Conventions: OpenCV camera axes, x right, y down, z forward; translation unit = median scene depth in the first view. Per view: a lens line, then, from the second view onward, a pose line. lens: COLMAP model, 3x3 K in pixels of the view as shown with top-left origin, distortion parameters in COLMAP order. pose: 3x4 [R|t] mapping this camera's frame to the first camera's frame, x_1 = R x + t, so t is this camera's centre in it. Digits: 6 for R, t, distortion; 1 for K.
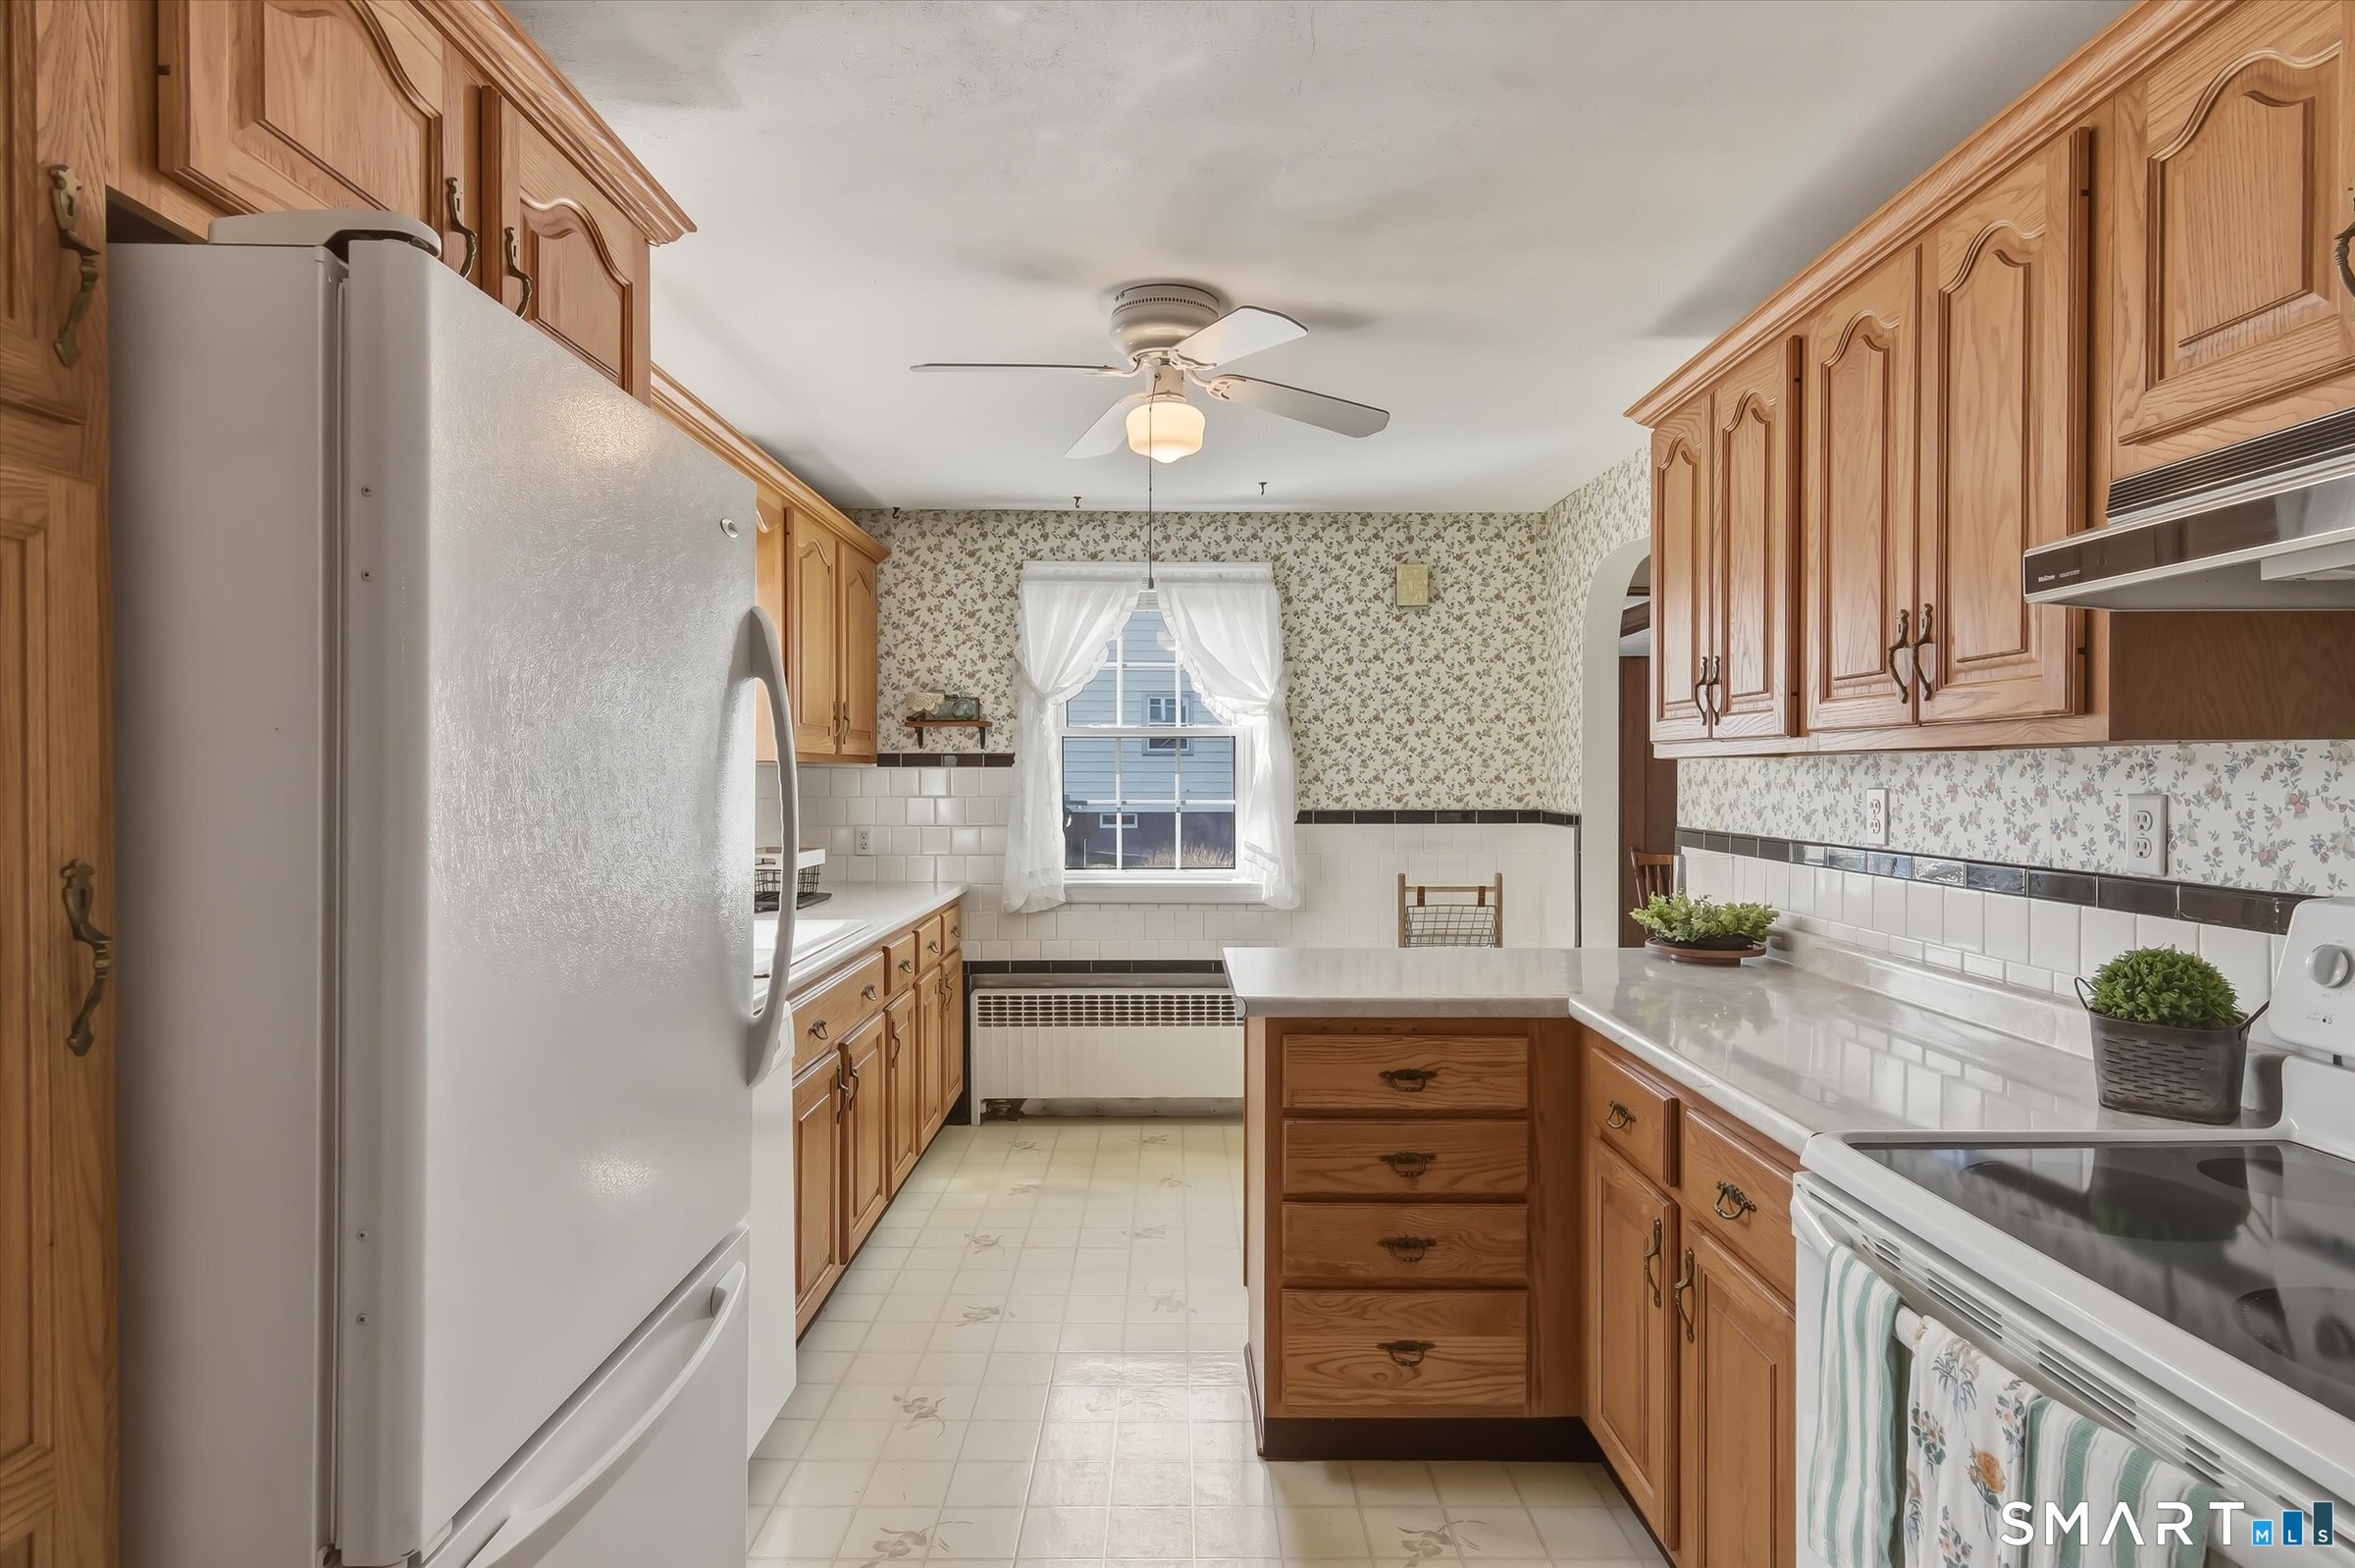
lens RADIAL K [[1271.6, 0, 1181.3], [0, 1271.6, 780.3], [0, 0, 1]] dist [0.010007, -0.001591]
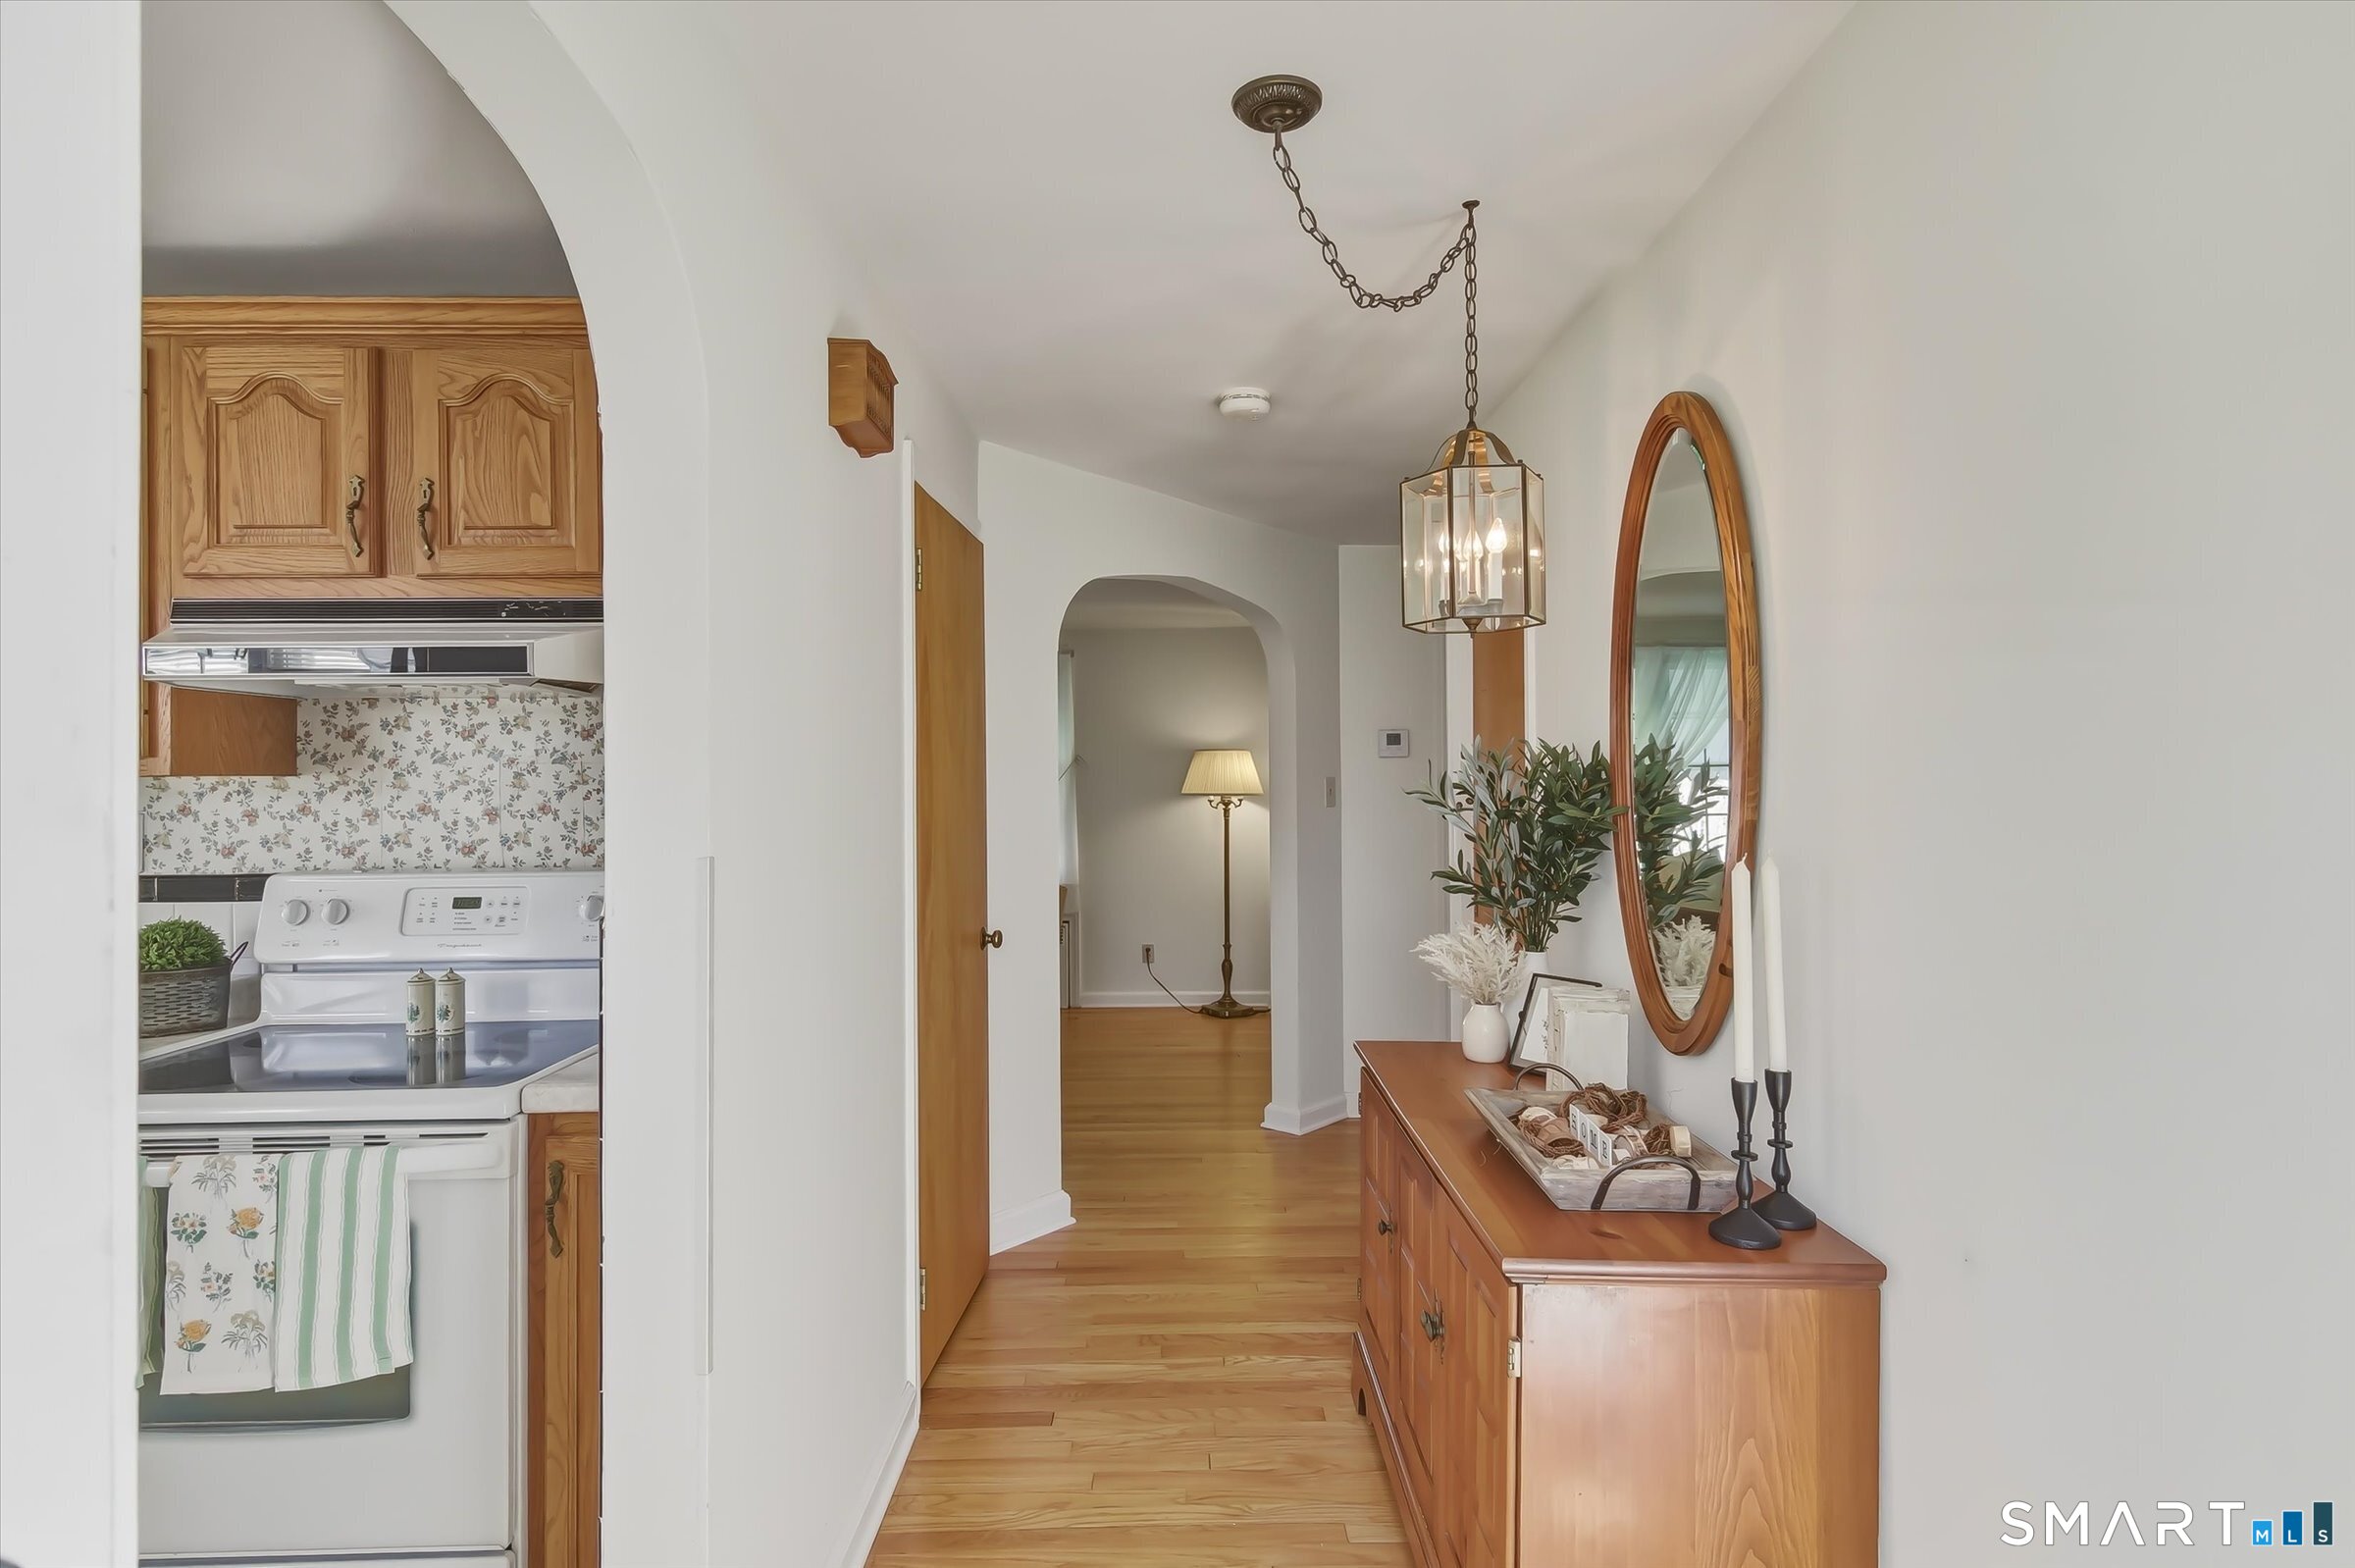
lens RADIAL K [[1271.6, 0, 1181.3], [0, 1271.6, 780.3], [0, 0, 1]] dist [0.010007, -0.001591]
pose [[0.013413, 0.004240, 0.999901, -0.708868], [0.015142, 0.999875, -0.004443, -0.001809], [-0.999795, 0.015200, 0.013347, -0.168940]]
